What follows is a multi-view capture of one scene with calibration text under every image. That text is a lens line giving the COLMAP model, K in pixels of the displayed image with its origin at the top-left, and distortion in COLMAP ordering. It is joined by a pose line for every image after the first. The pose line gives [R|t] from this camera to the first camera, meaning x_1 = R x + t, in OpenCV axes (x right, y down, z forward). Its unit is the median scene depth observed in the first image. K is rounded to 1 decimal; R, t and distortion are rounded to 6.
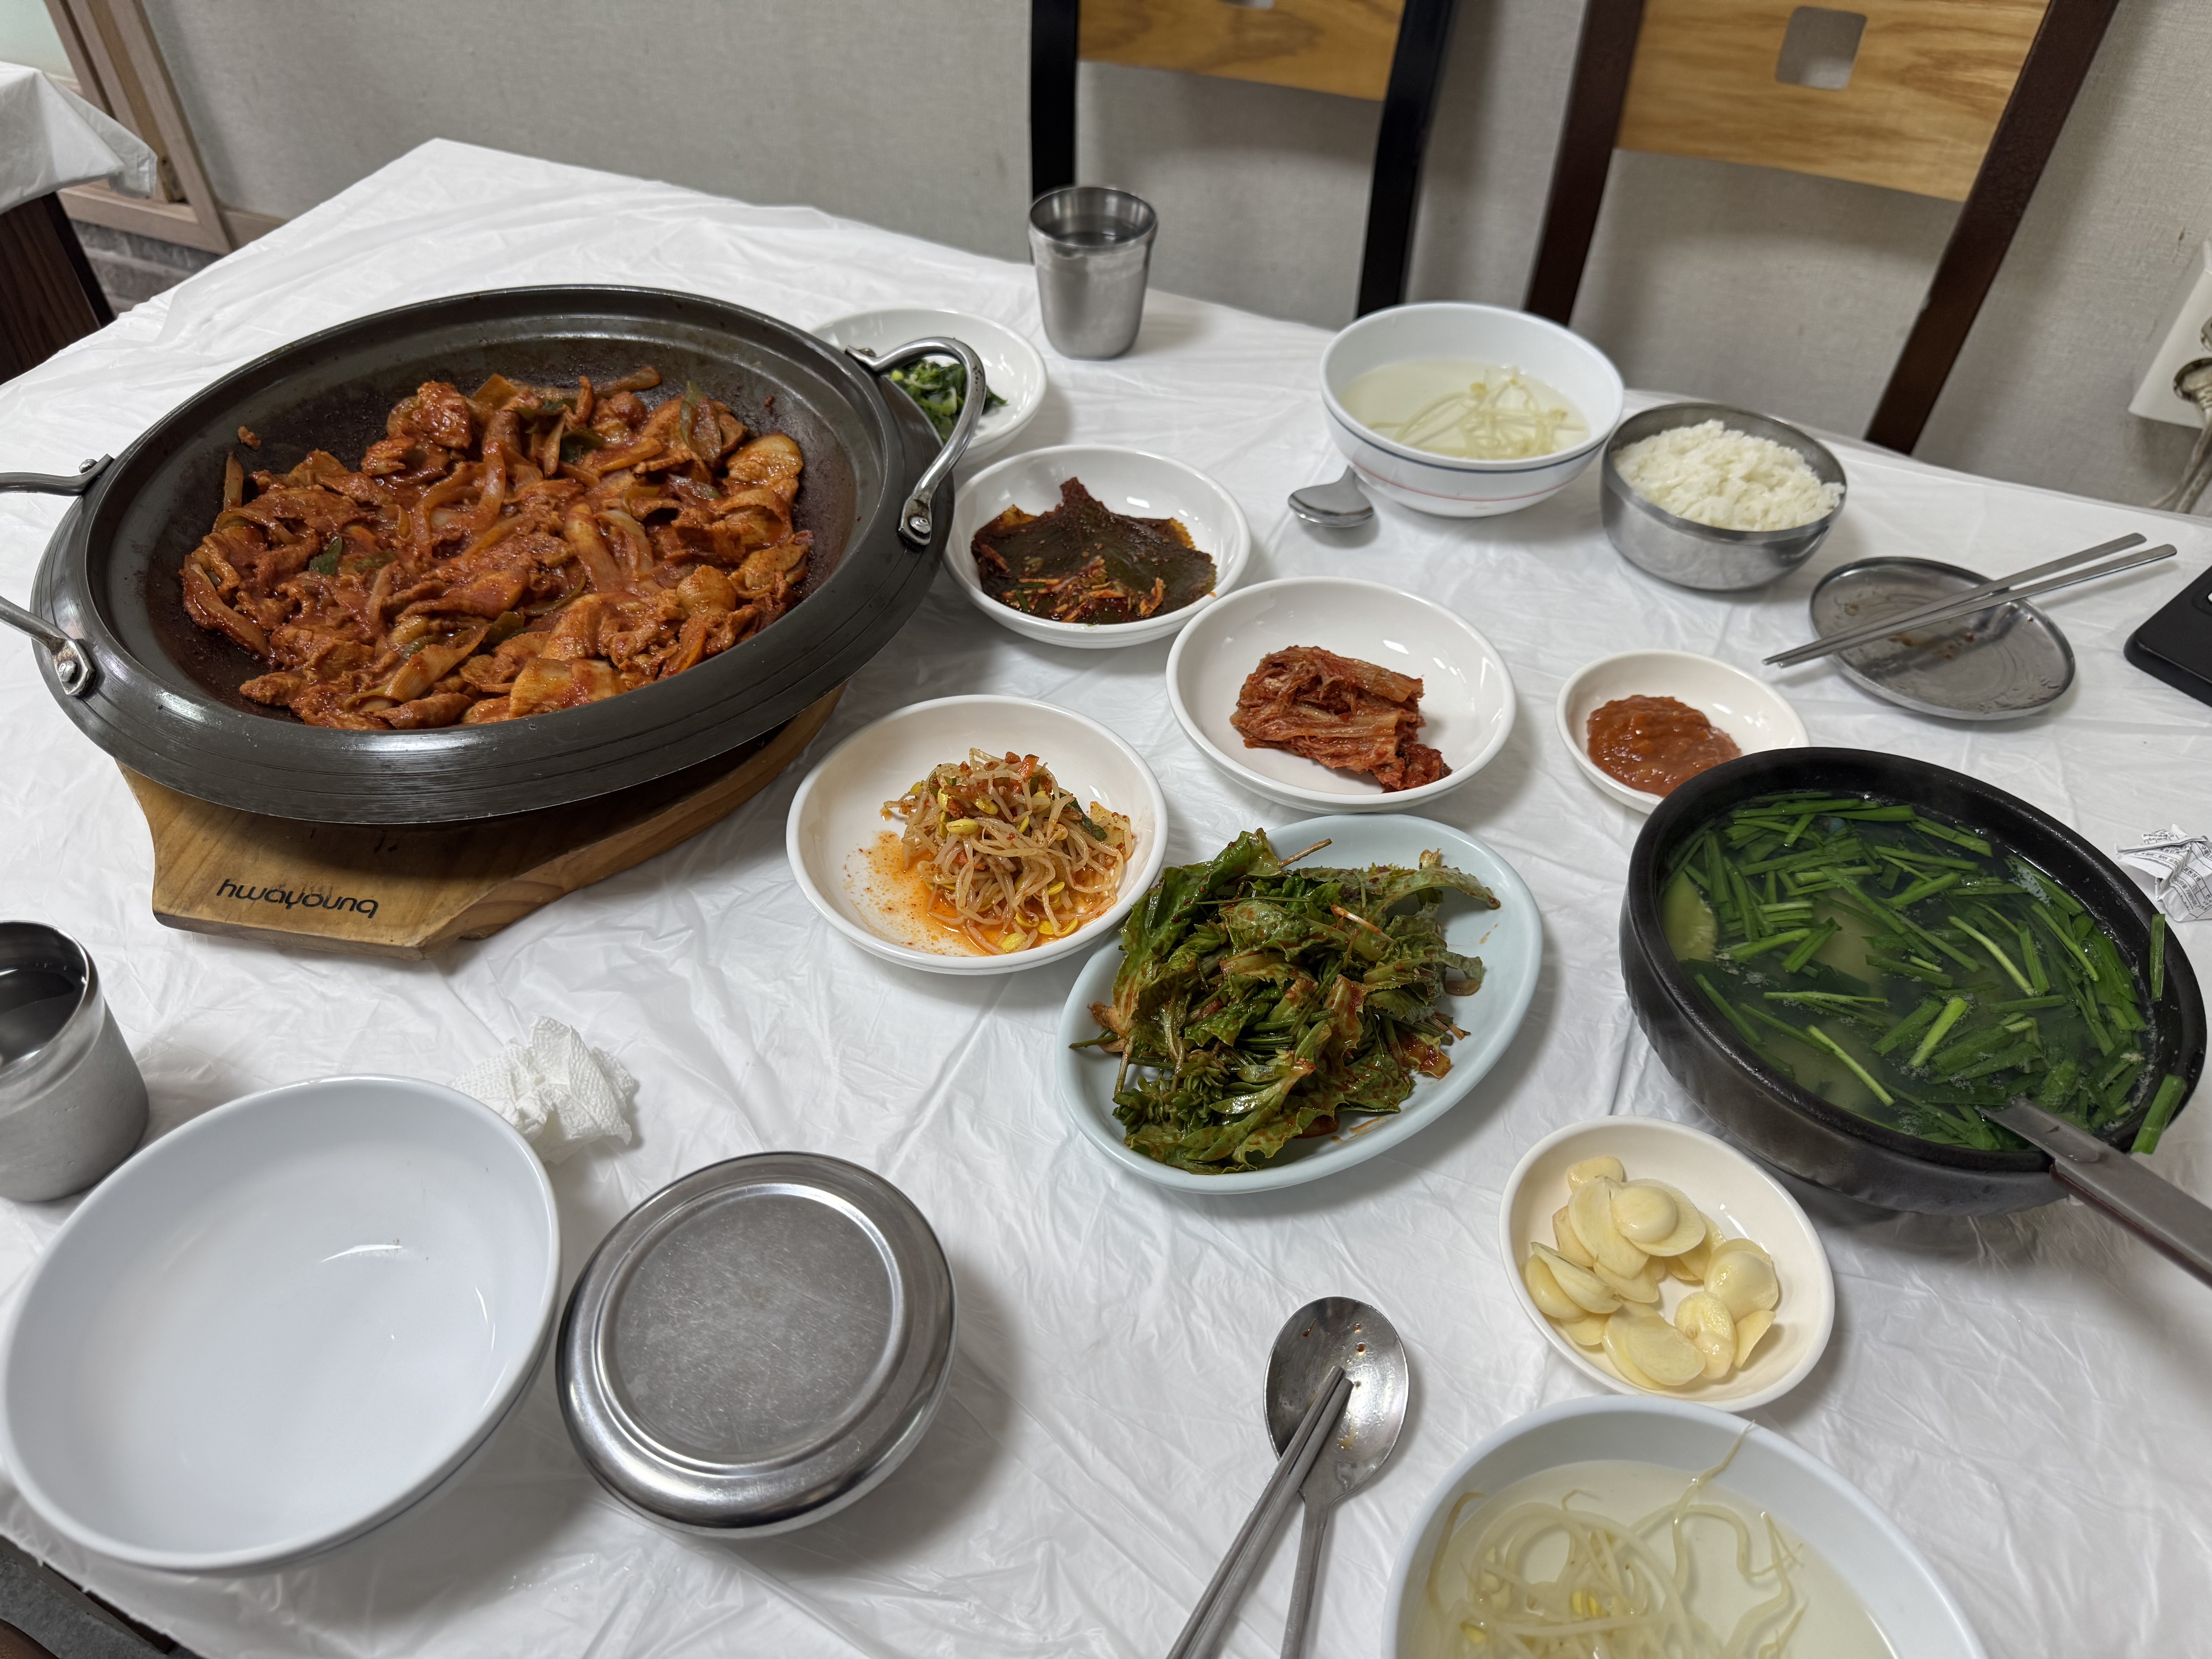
lens RADIAL K [[1532.8, 0, 1114.4], [0, 1532.8, 794.6], [0, 0, 1]] dist [-0.000996, -0.001941]
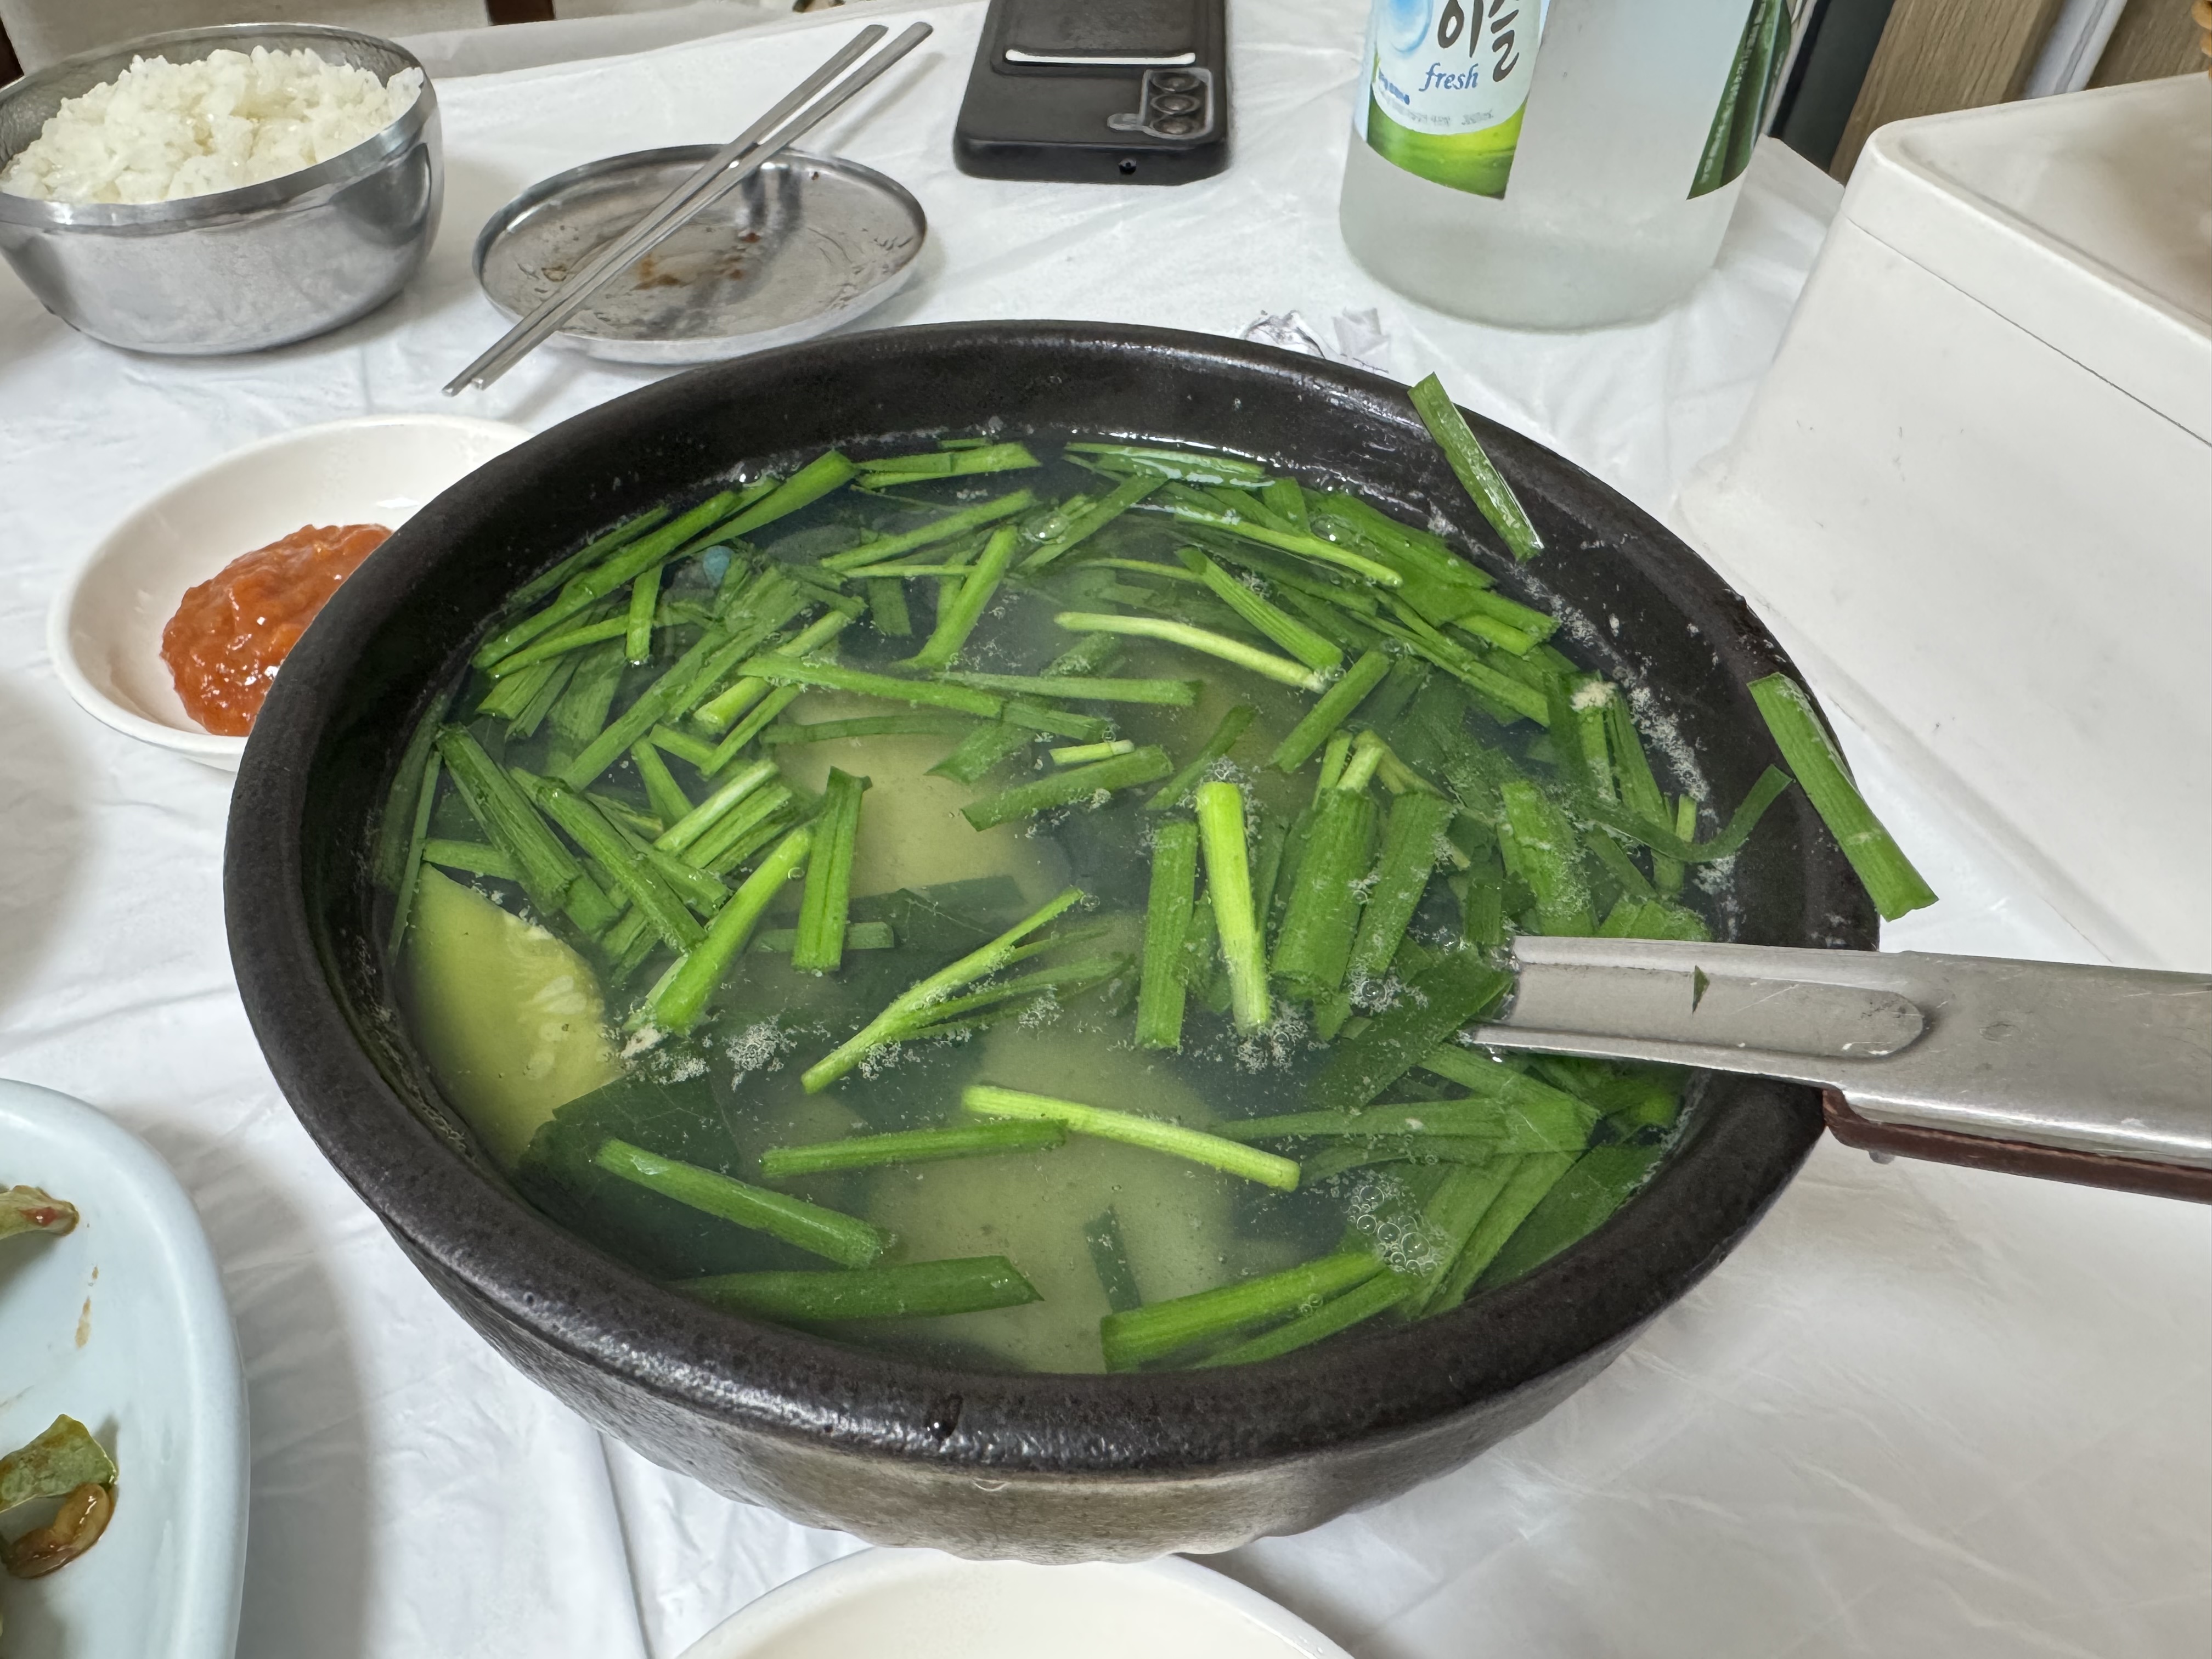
lens RADIAL K [[1542.1, 0, 1106.0], [0, 1542.1, 829.5], [0, 0, 1]] dist [-0.002025, -0.000410]
pose [[0.668926, -0.518509, 0.532622, 0.232010], [0.492606, 0.845825, 0.204743, 0.037005], [-0.556666, 0.125415, 0.821215, 0.499574]]
